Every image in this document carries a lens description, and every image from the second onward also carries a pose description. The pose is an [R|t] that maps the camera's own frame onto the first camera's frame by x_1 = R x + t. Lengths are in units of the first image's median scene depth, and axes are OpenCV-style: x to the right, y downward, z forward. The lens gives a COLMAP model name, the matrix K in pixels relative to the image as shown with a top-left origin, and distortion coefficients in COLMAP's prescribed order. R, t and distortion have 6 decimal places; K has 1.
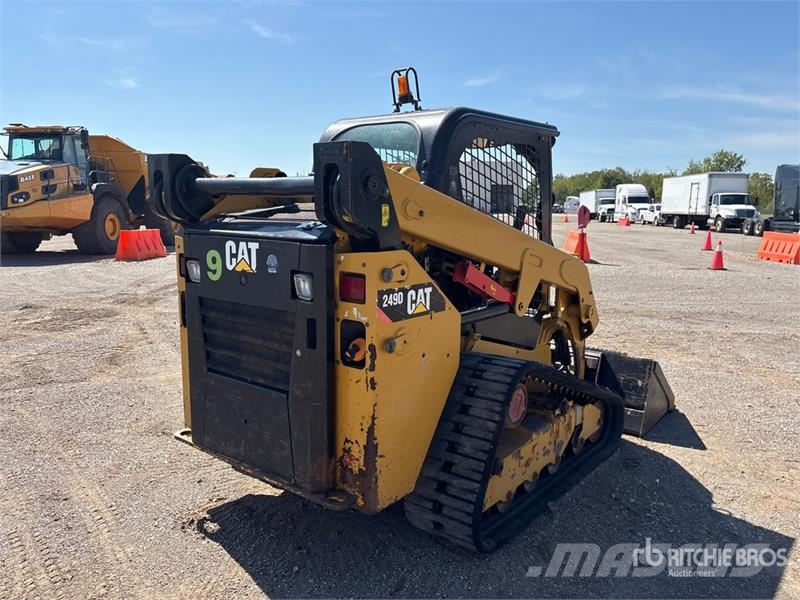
lens RADIAL K [[628.0, 0, 402.9], [0, 628.0, 276.5], [0, 0, 1]] dist [0.006016, -0.000566]
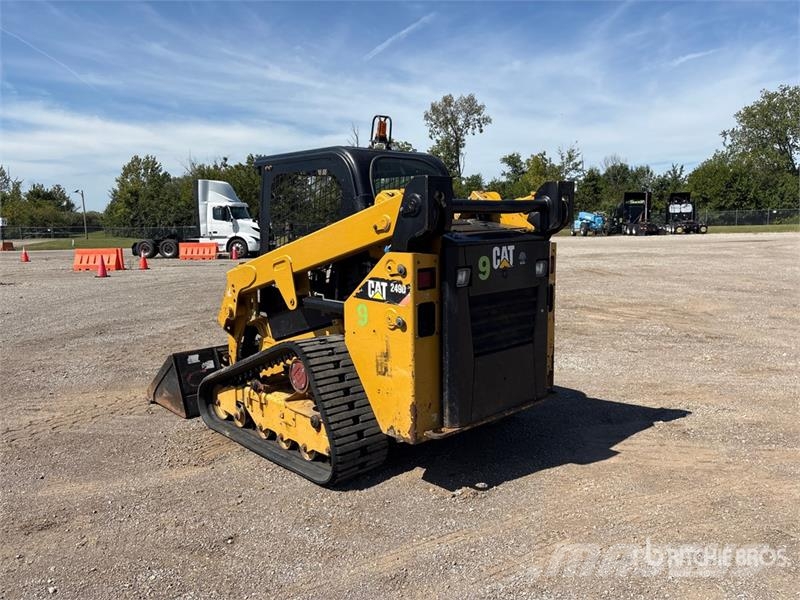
lens RADIAL K [[594.5, 0, 401.7], [0, 594.5, 295.7], [0, 0, 1]] dist [0.053733, -0.062494]
pose [[0.144276, -0.134869, 0.980303, -1.063676], [0.135852, 0.983987, 0.115382, -0.087188], [-0.980168, 0.116529, 0.160288, 0.690449]]
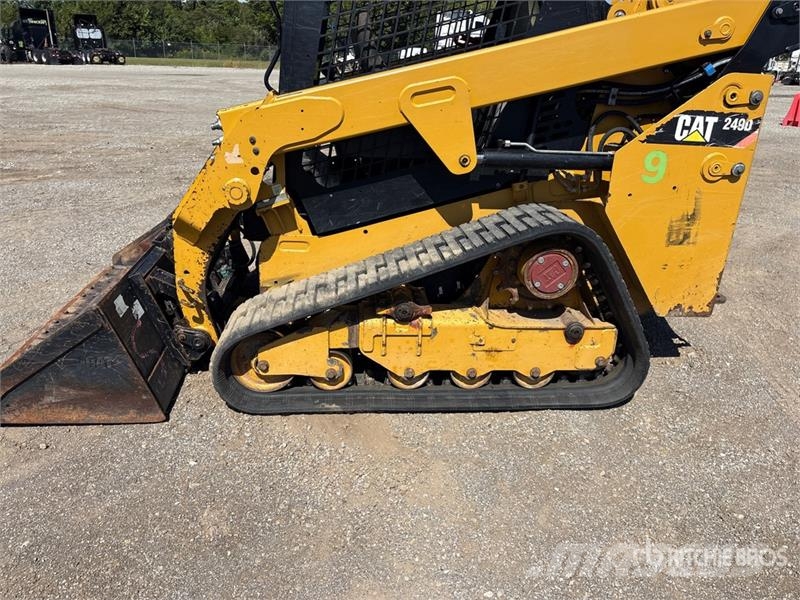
lens RADIAL K [[603.2, 0, 397.2], [0, 603.2, 315.3], [0, 0, 1]] dist [0.003344, -0.002524]
pose [[-0.684128, -0.319482, 0.655668, -0.500212], [0.043686, 0.879398, 0.474079, -0.139400], [-0.728053, 0.352973, -0.587664, 1.502124]]
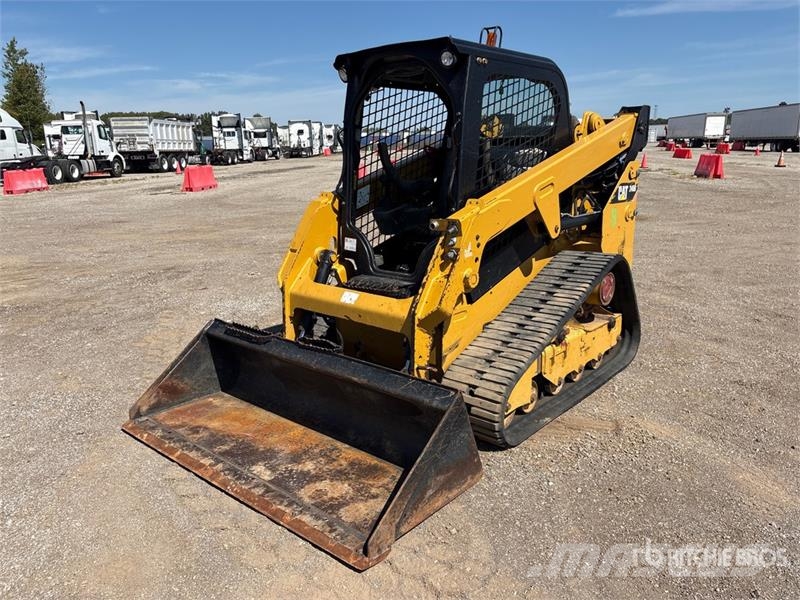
lens RADIAL K [[594.5, 0, 401.7], [0, 594.5, 295.7], [0, 0, 1]] dist [0.053733, -0.062494]
pose [[-0.998928, -0.005802, 0.045936, 0.097729], [0.011118, 0.933033, 0.359618, -0.220696], [-0.044946, 0.359743, -0.931968, 1.936863]]
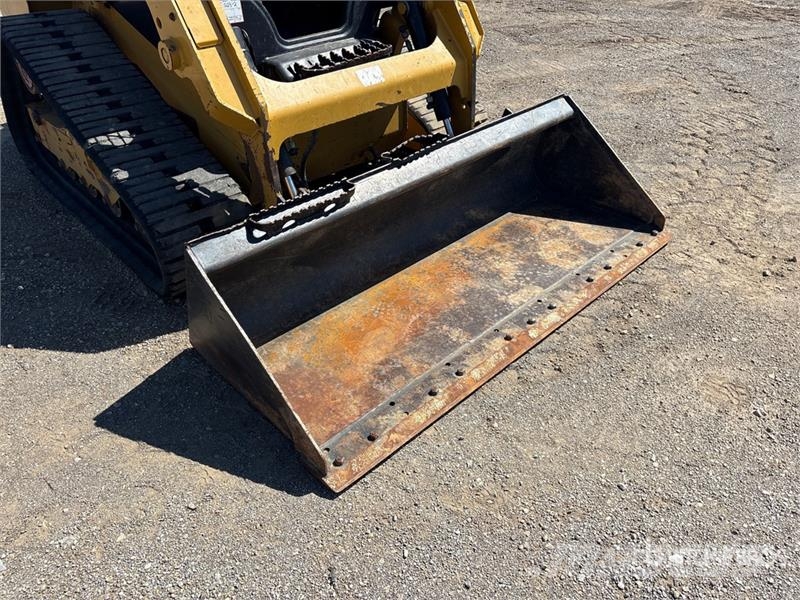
lens RADIAL K [[594.5, 0, 401.7], [0, 594.5, 295.7], [0, 0, 1]] dist [0.053733, -0.062494]
pose [[-0.148477, 0.575174, -0.804444, 0.777598], [-0.116645, 0.797595, 0.591807, -0.095461], [0.982012, 0.181705, -0.051333, 1.267183]]
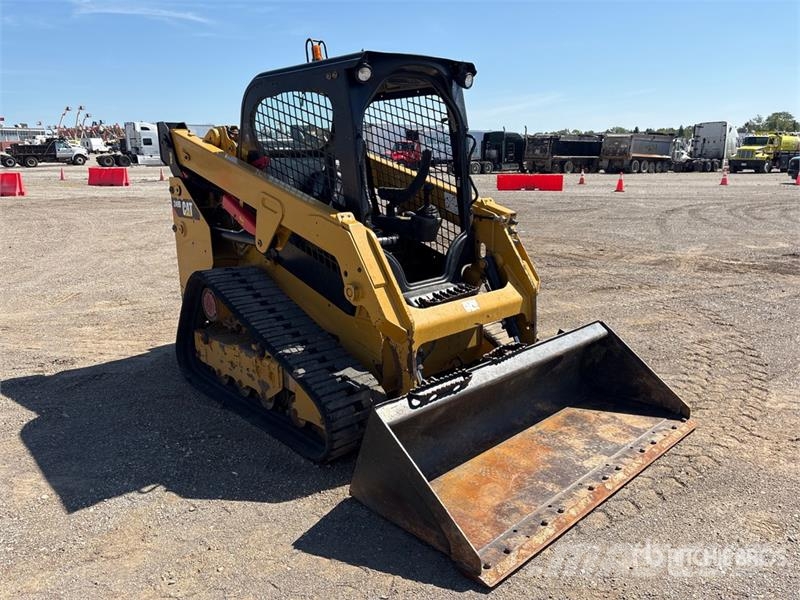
lens RADIAL K [[594.5, 0, 401.7], [0, 594.5, 295.7], [0, 0, 1]] dist [0.053733, -0.062494]
pose [[-0.151233, 0.220978, -0.963482, 1.015197], [-0.113188, 0.964411, 0.238958, -0.122854], [0.981997, 0.145193, -0.120838, 1.175679]]
